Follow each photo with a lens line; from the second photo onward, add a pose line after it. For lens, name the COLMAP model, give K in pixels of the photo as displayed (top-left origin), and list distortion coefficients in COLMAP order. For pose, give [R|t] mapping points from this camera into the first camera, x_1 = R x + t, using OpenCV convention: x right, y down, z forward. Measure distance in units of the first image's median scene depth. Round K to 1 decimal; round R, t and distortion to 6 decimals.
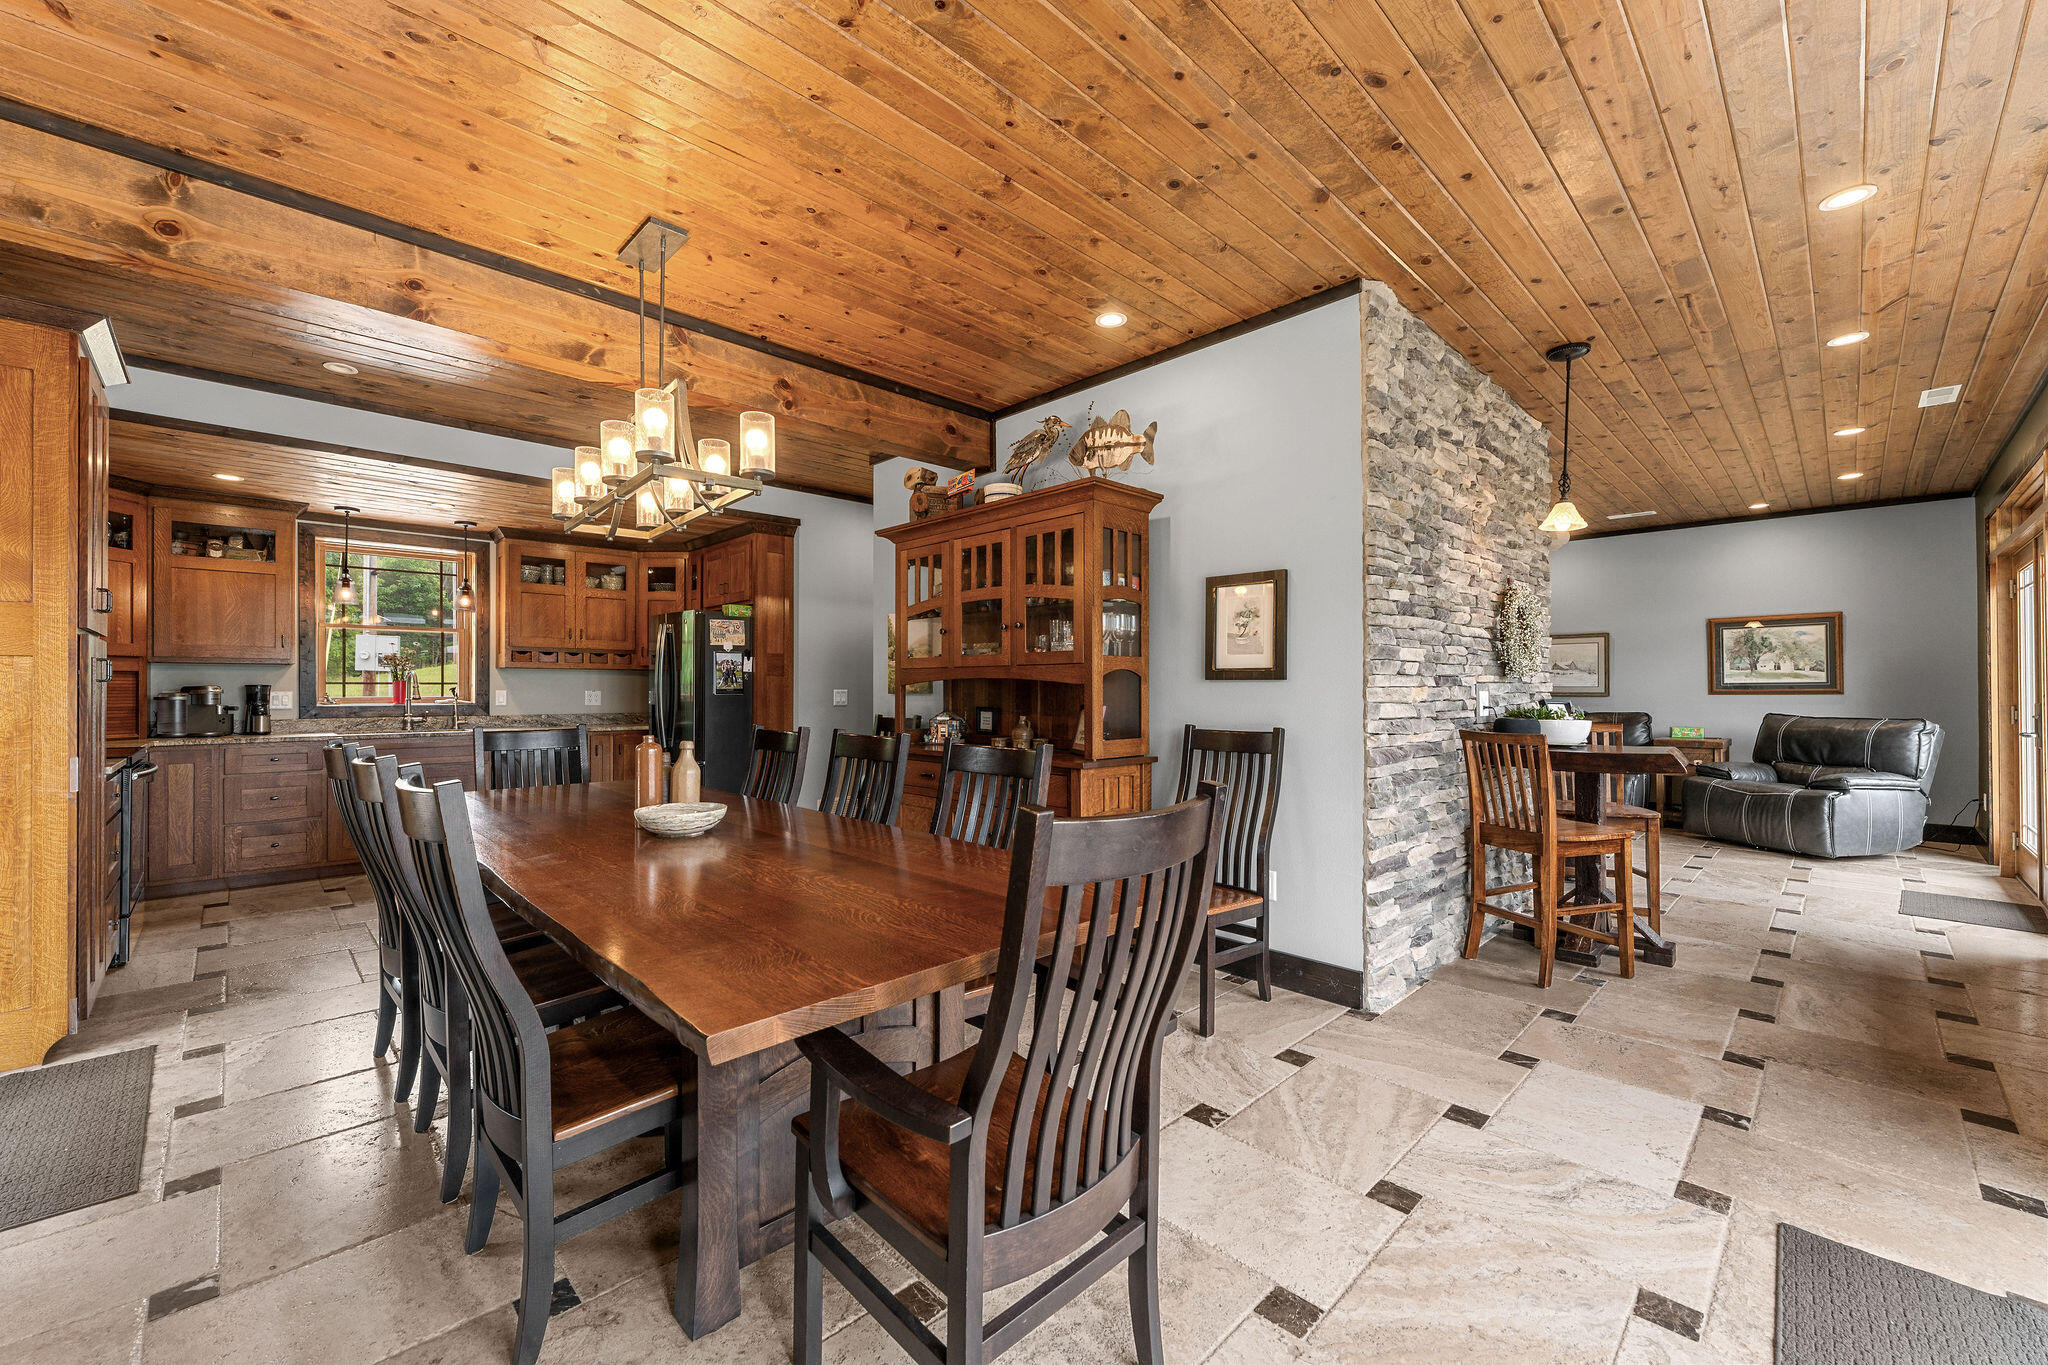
lens RADIAL K [[804.5, 0, 1028.2], [0, 804.5, 683.2], [0, 0, 1]] dist [-0.007683, -0.000435]
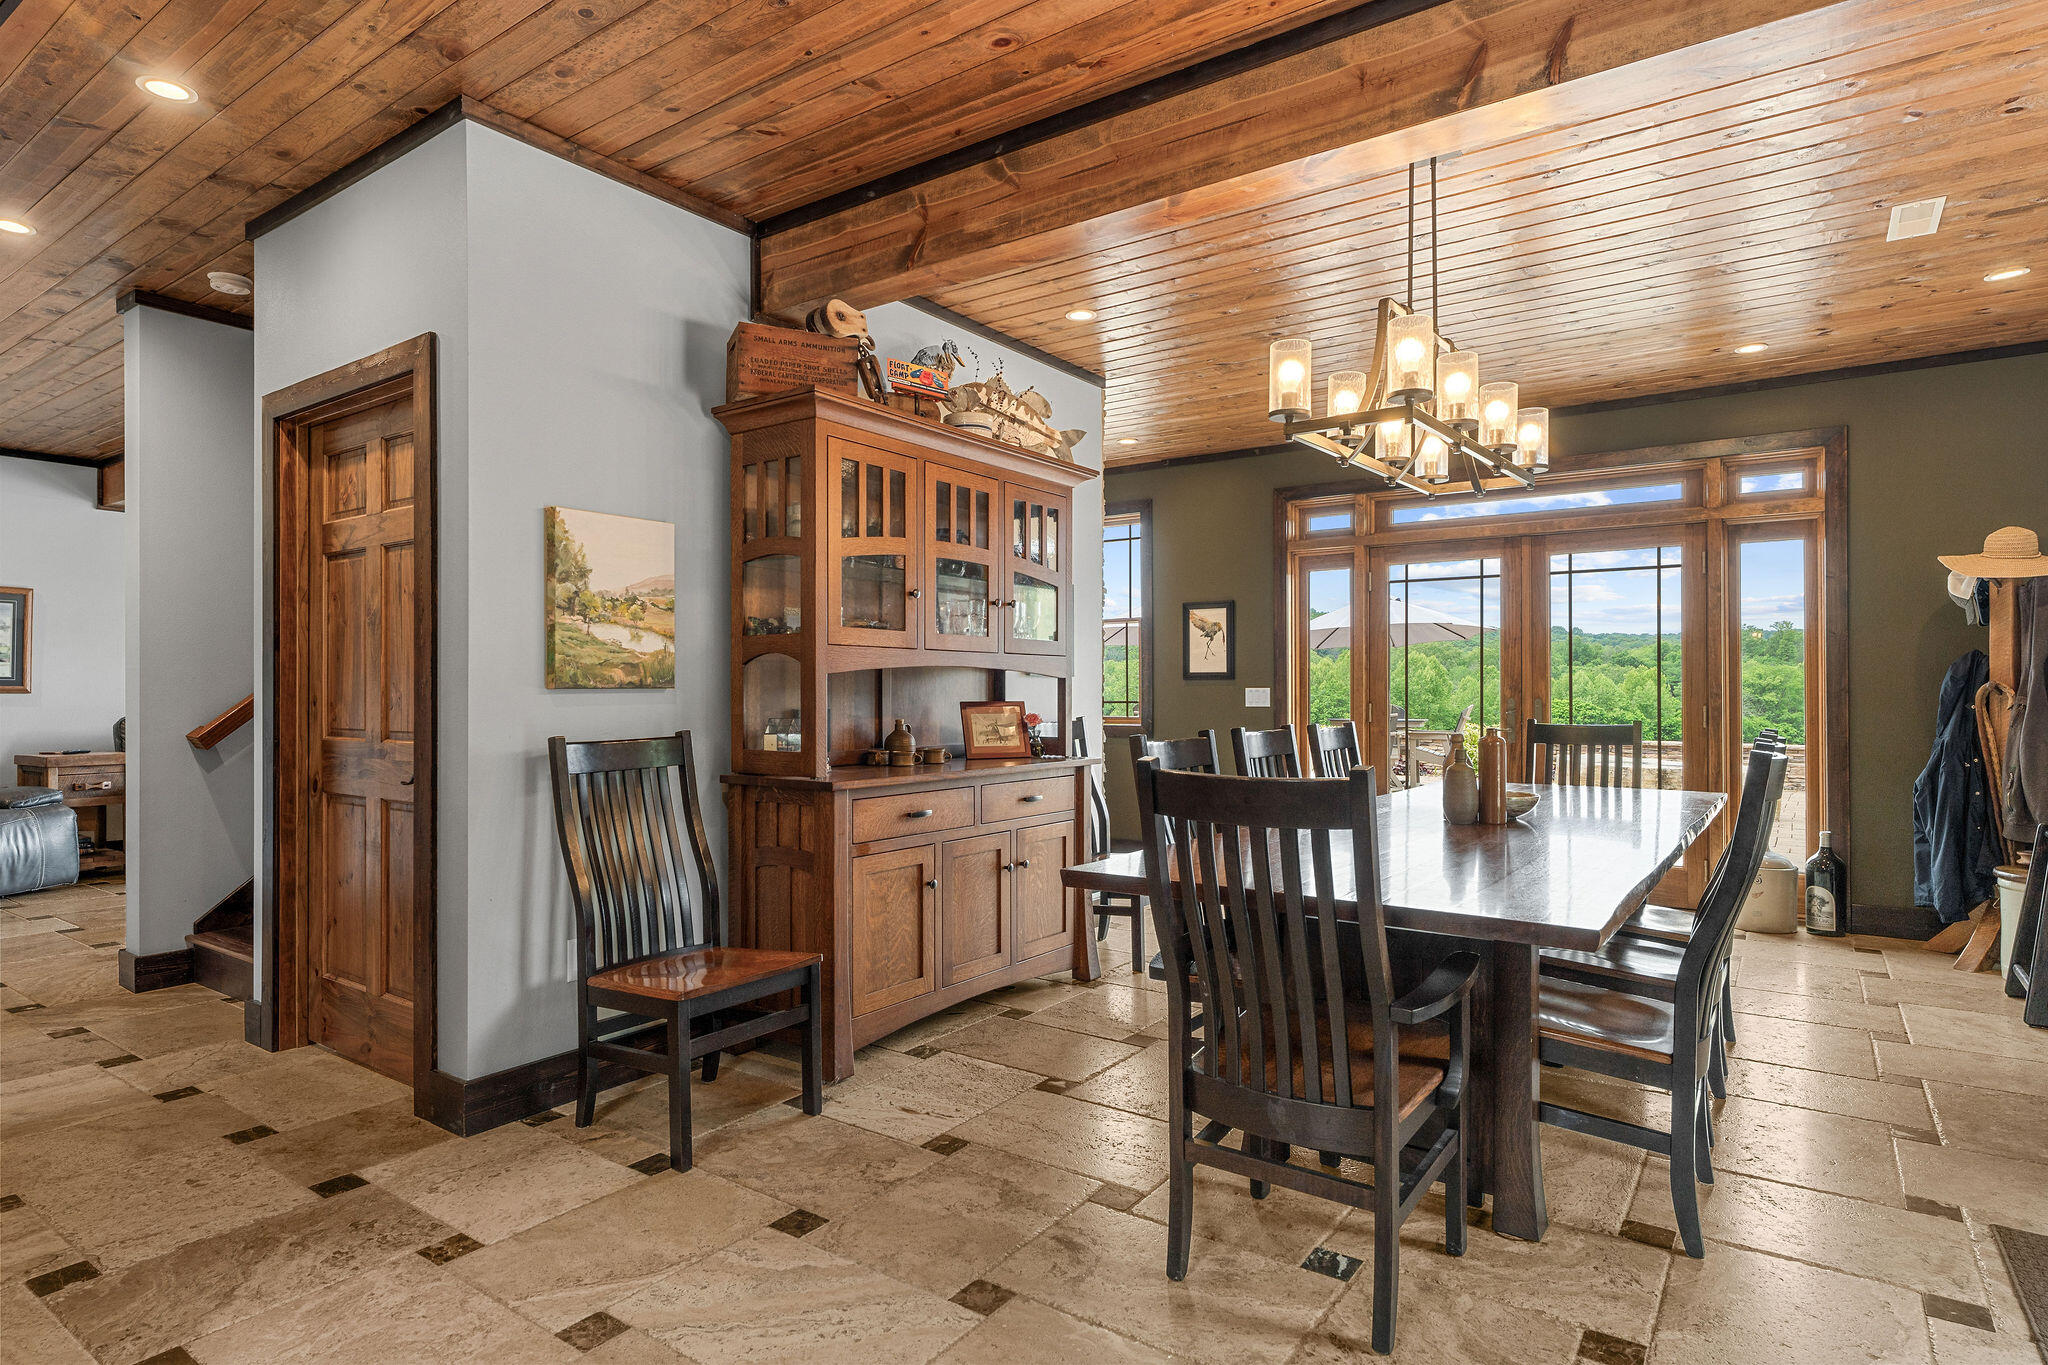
lens RADIAL K [[1104.5, 0, 1026.2], [0, 1104.5, 691.5], [0, 0, 1]] dist [-0.003784, 0.000657]
pose [[-0.169386, 0.006279, 0.985530, -1.580141], [-0.005846, 0.999956, -0.007376, 0.030982], [-0.985532, -0.007011, -0.169342, 1.669815]]
